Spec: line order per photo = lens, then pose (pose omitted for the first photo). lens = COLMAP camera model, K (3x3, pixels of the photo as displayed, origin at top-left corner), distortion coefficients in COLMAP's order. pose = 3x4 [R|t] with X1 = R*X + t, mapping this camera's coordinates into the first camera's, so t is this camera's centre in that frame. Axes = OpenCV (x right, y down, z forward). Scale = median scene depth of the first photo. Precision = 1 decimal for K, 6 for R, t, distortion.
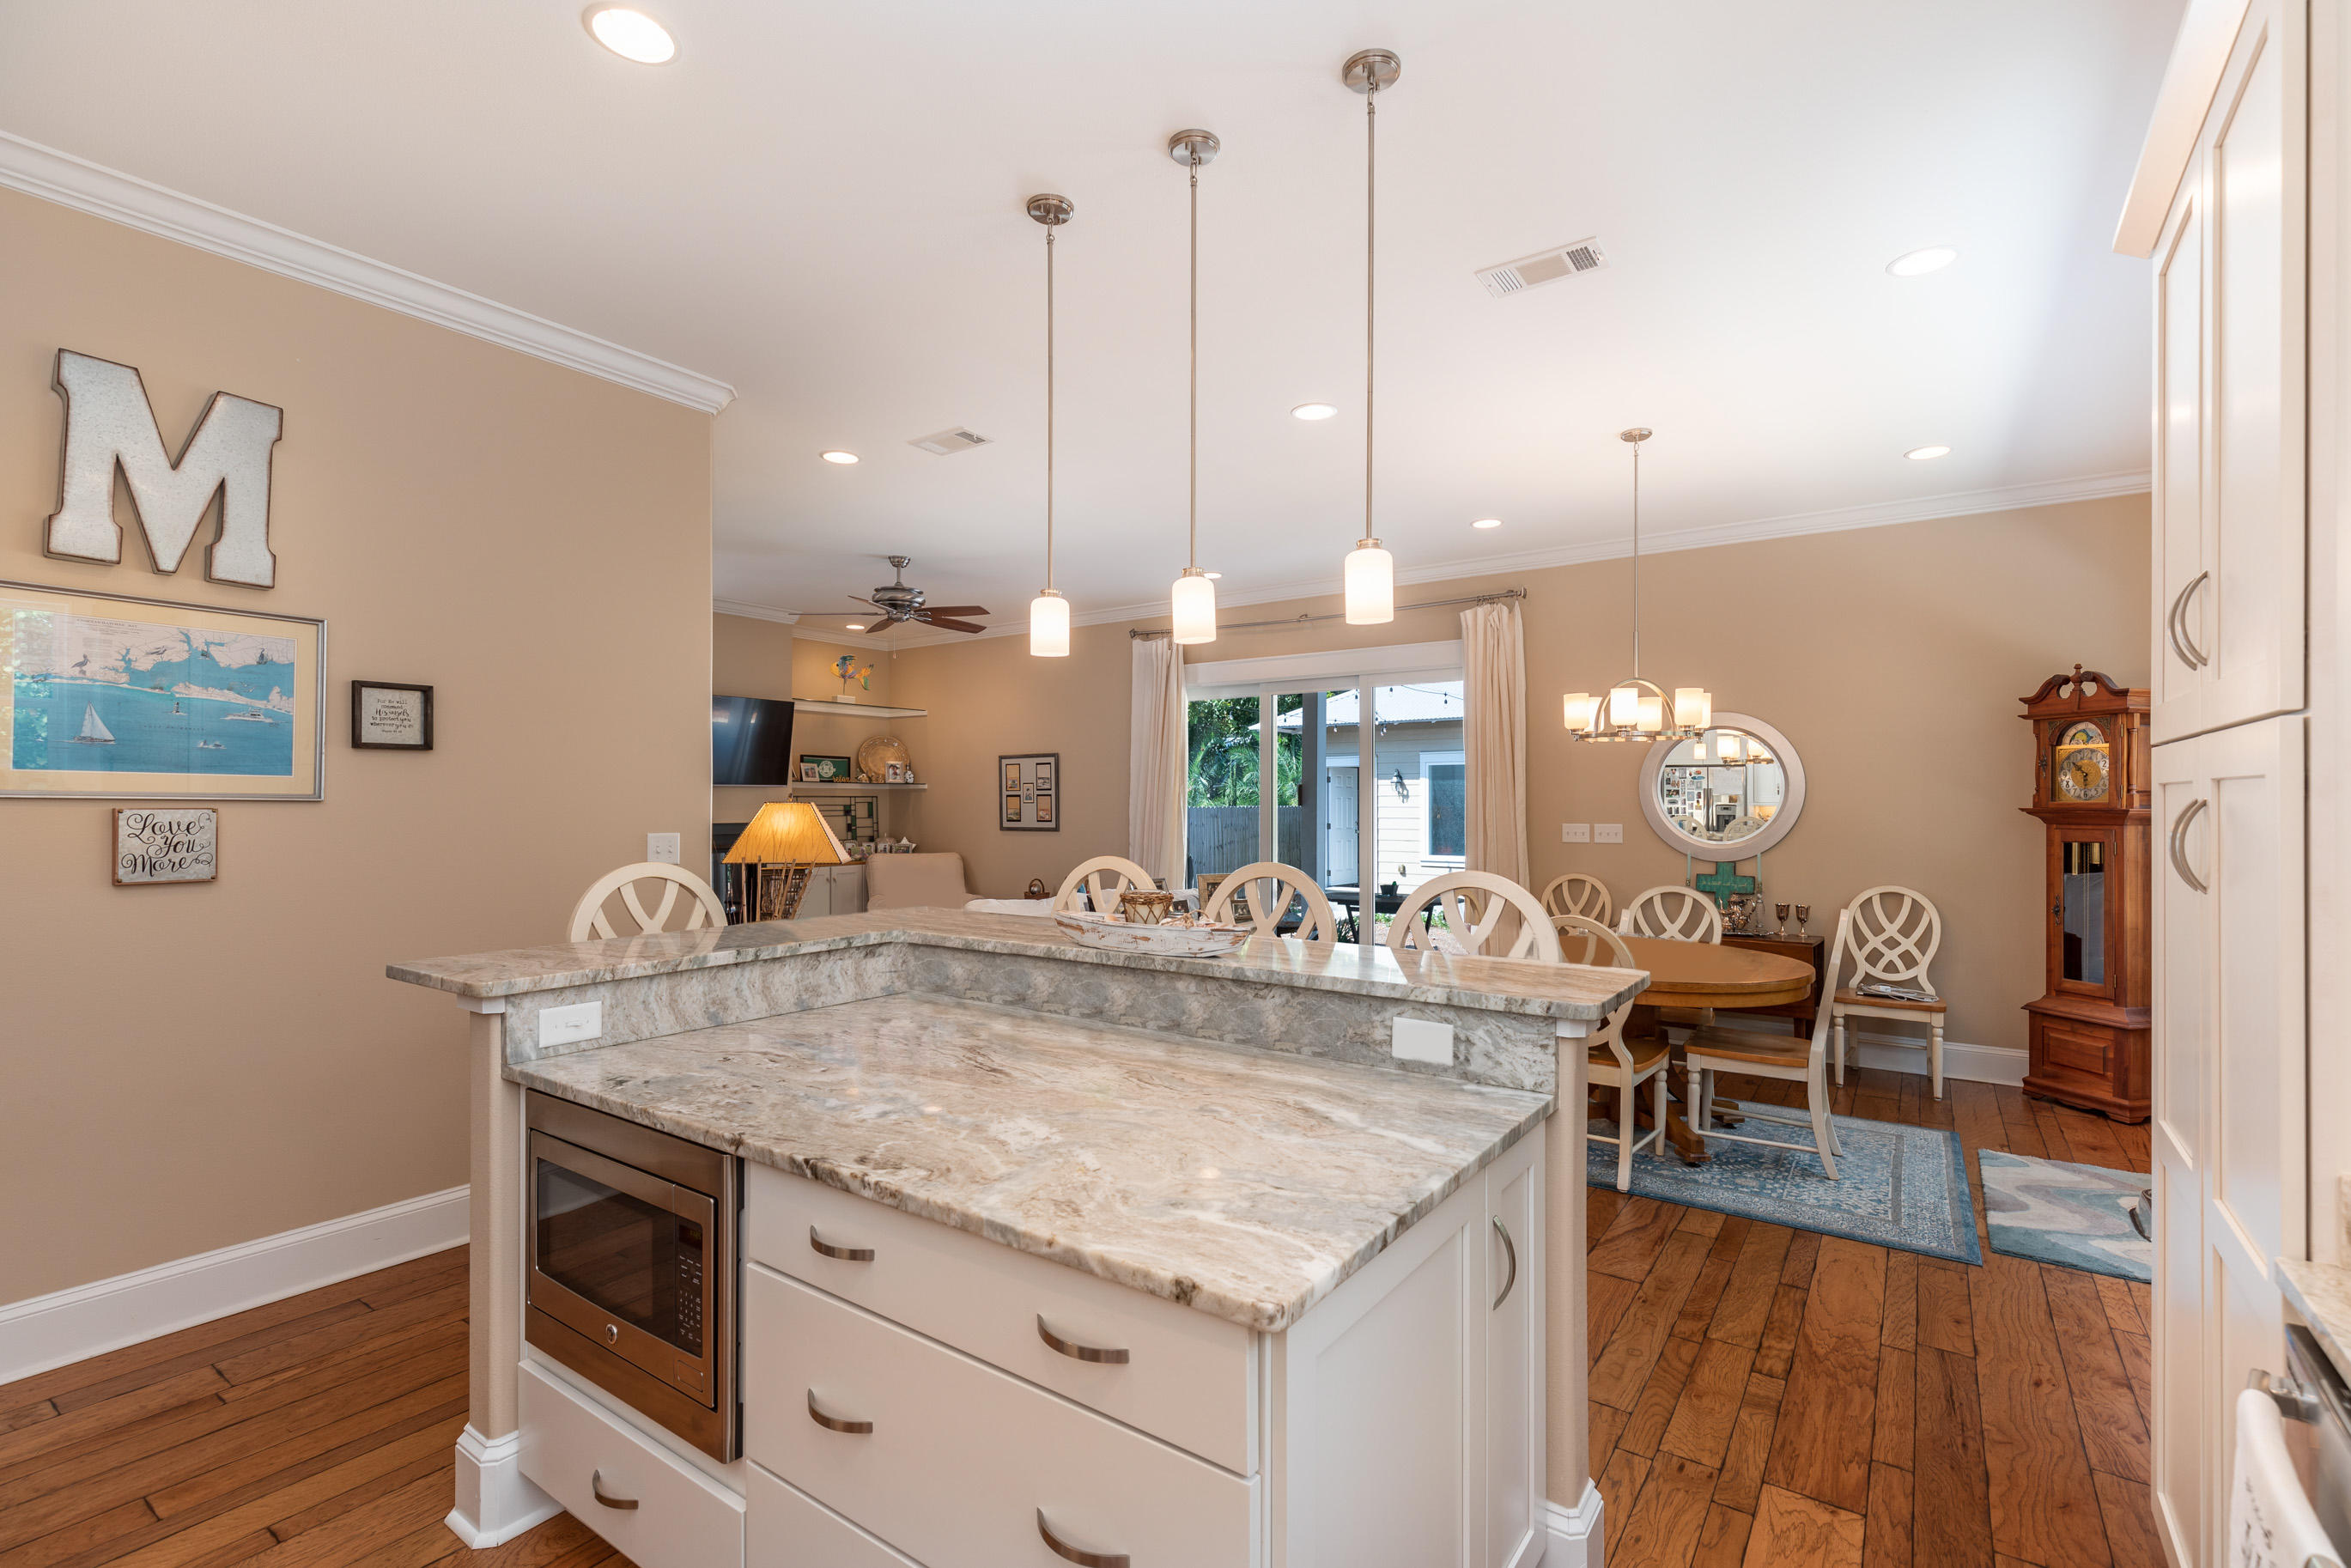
lens RADIAL K [[1062.7, 0, 1189.1], [0, 1062.7, 798.1], [0, 0, 1]] dist [0.008778, -0.000453]
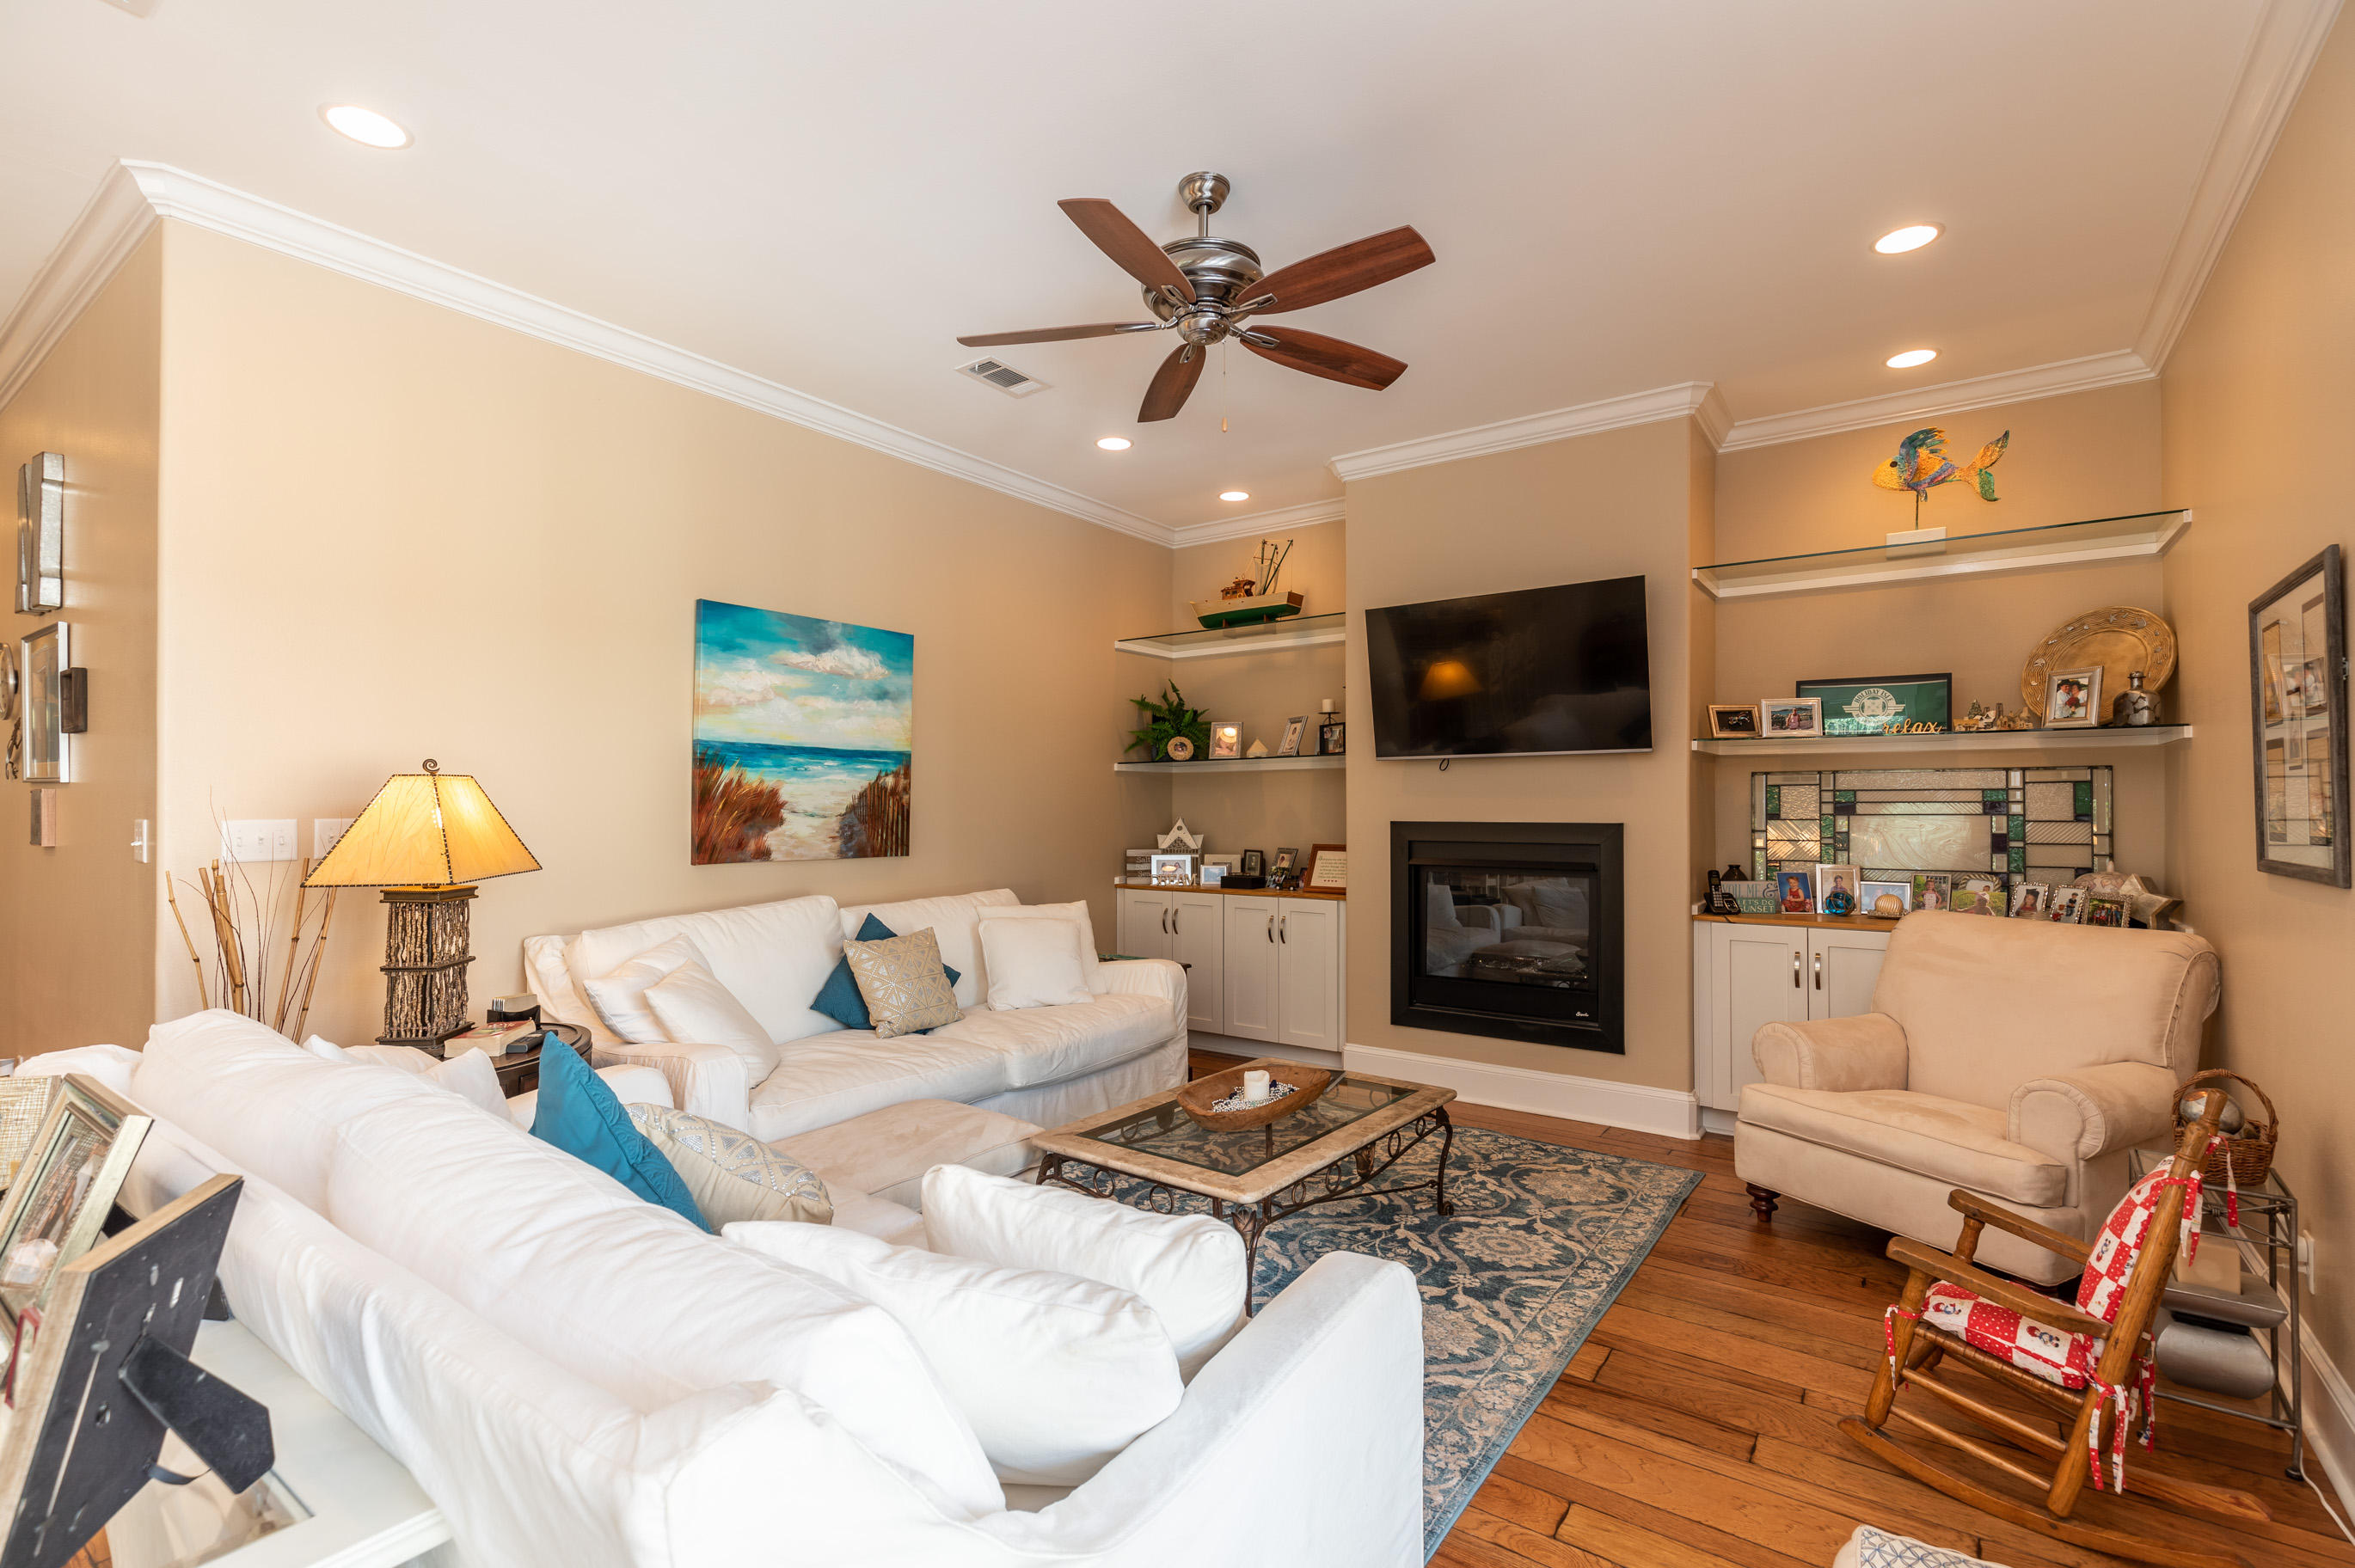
lens RADIAL K [[1064.4, 0, 1191.1], [0, 1064.4, 798.1], [0, 0, 1]] dist [0.008778, -0.000453]
pose [[-0.016456, -0.001387, -0.999864, 0.317666], [0.002308, 0.999996, -0.001425, 0.030665], [0.999862, -0.002331, -0.016453, 2.164985]]
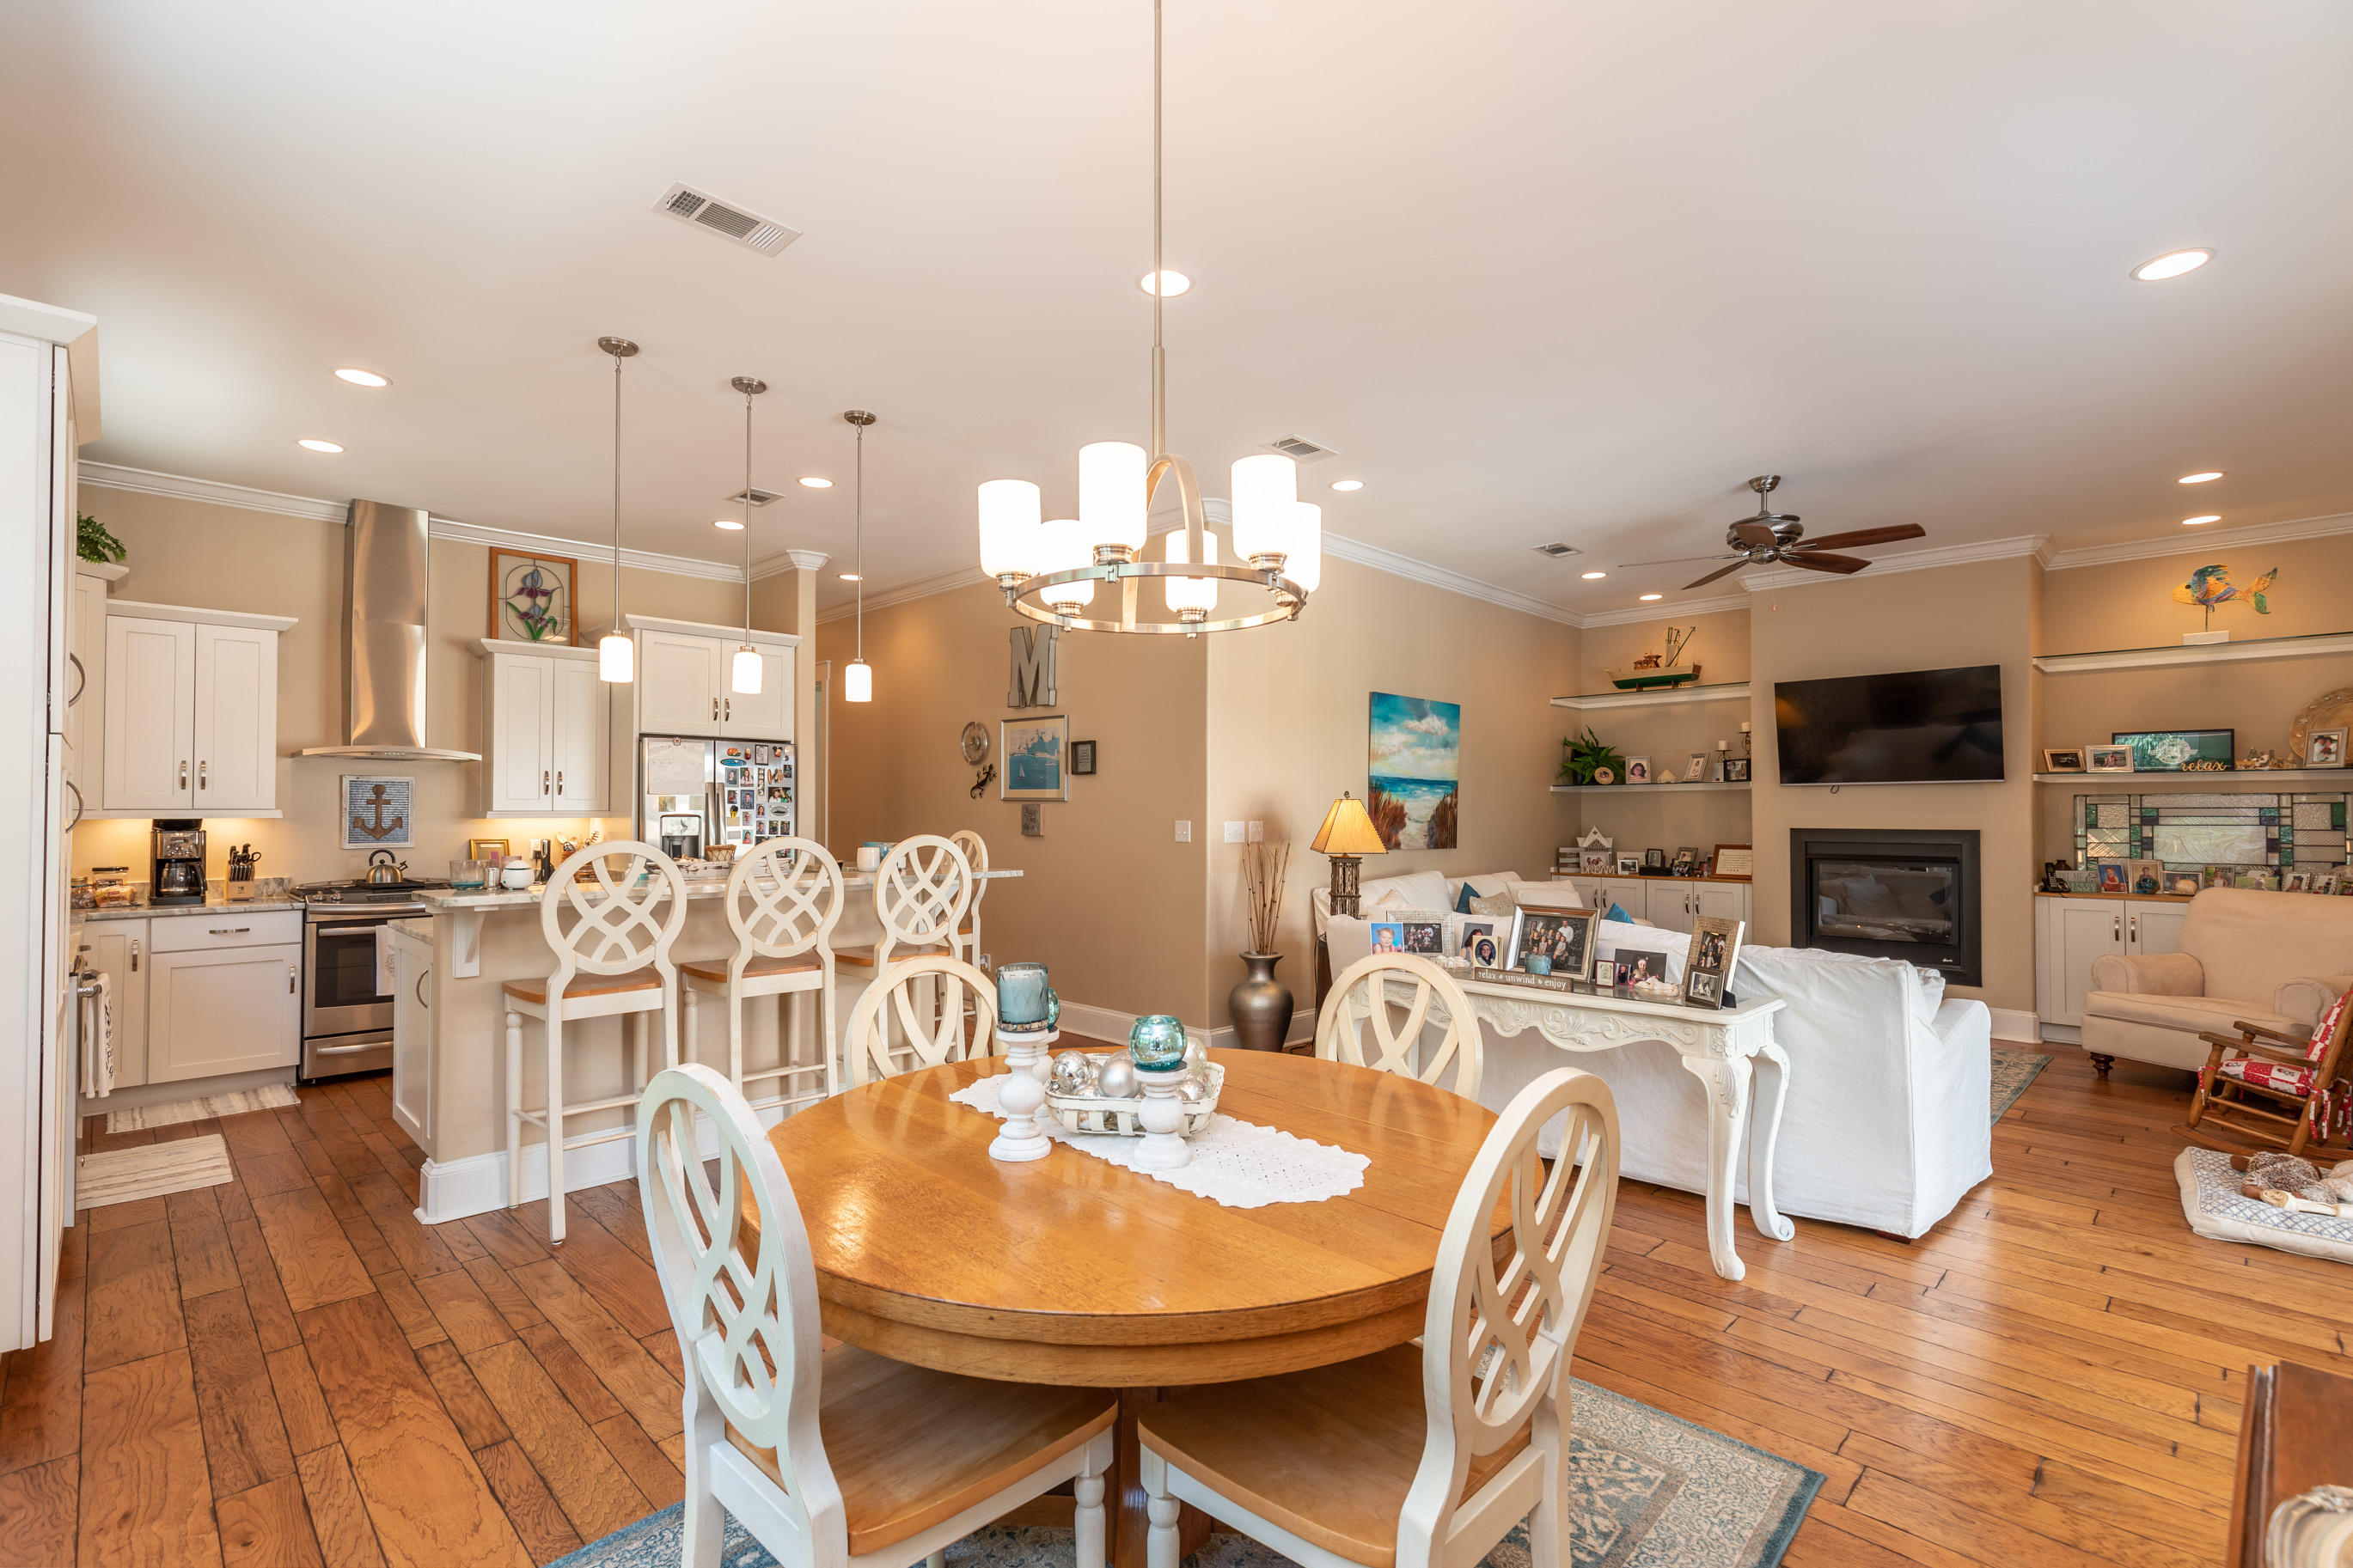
lens RADIAL K [[1063.4, 0, 1190.1], [0, 1063.4, 798.1], [0, 0, 1]] dist [0.008778, -0.000453]
pose [[-0.170720, -0.011328, -0.985254, 1.189070], [-0.001137, 0.999936, -0.011299, 0.026687], [0.985319, -0.000809, -0.170722, 1.569225]]
